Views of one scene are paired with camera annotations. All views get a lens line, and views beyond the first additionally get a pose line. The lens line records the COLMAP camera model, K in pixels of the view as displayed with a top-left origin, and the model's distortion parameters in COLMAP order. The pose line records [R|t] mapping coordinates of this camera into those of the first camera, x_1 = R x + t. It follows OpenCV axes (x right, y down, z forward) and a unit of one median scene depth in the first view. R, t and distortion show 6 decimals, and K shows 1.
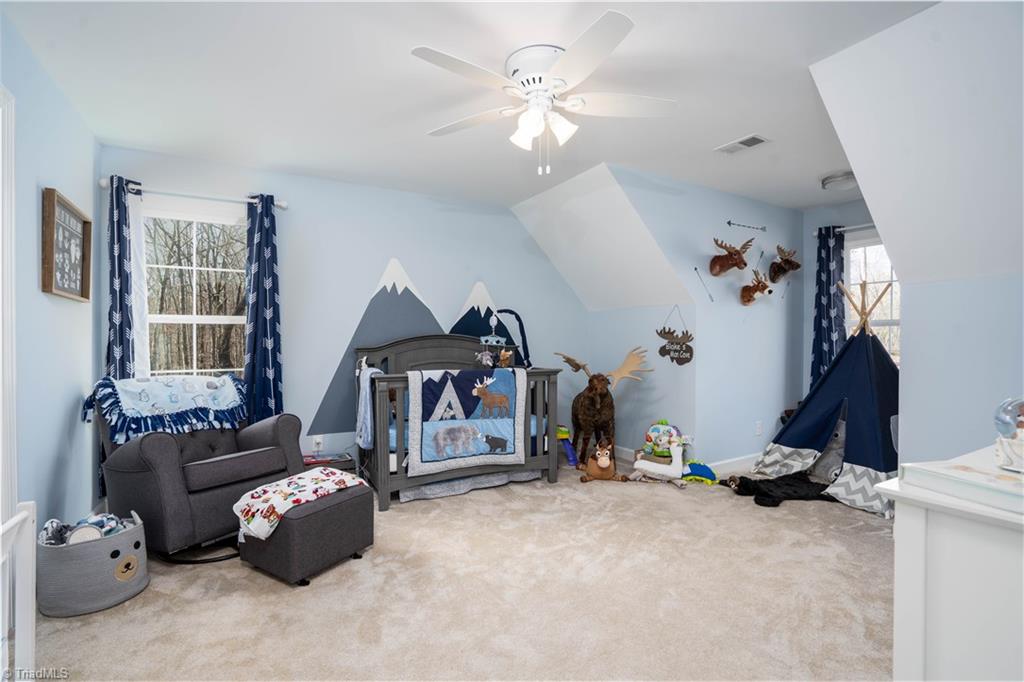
lens RADIAL K [[474.9, 0, 510.2], [0, 474.9, 338.7], [0, 0, 1]] dist [-0.075340, 0.029131]
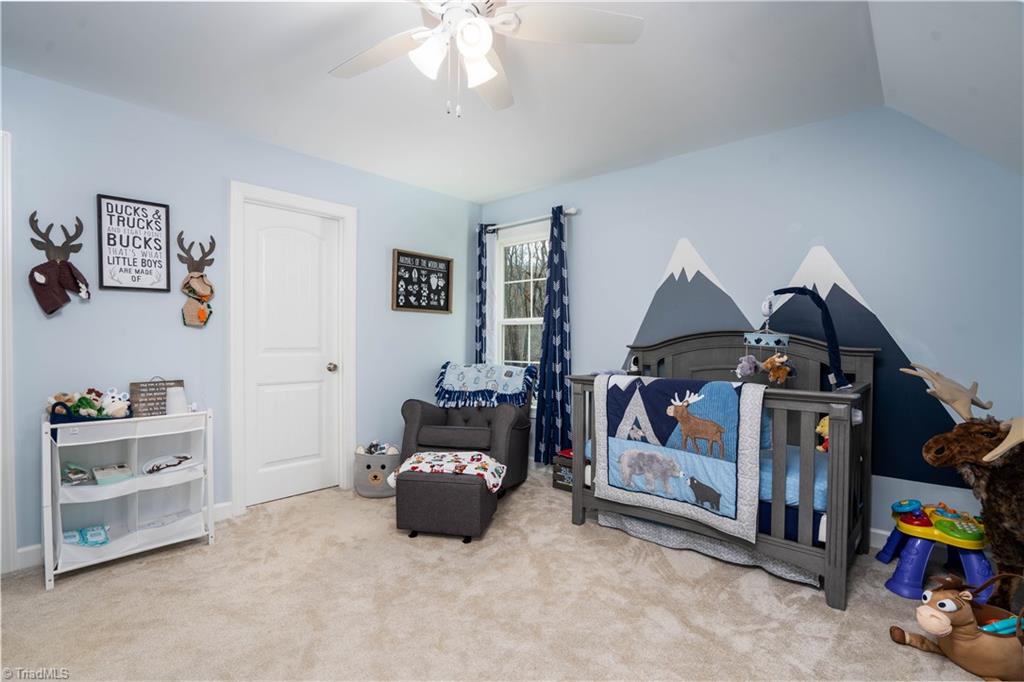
lens RADIAL K [[474.9, 0, 510.2], [0, 474.9, 338.7], [0, 0, 1]] dist [-0.075340, 0.029131]
pose [[0.302360, 0.002376, -0.953191, 0.536696], [0.001366, 0.999995, 0.002926, 0.002054], [0.953193, -0.002186, 0.302355, 0.571724]]
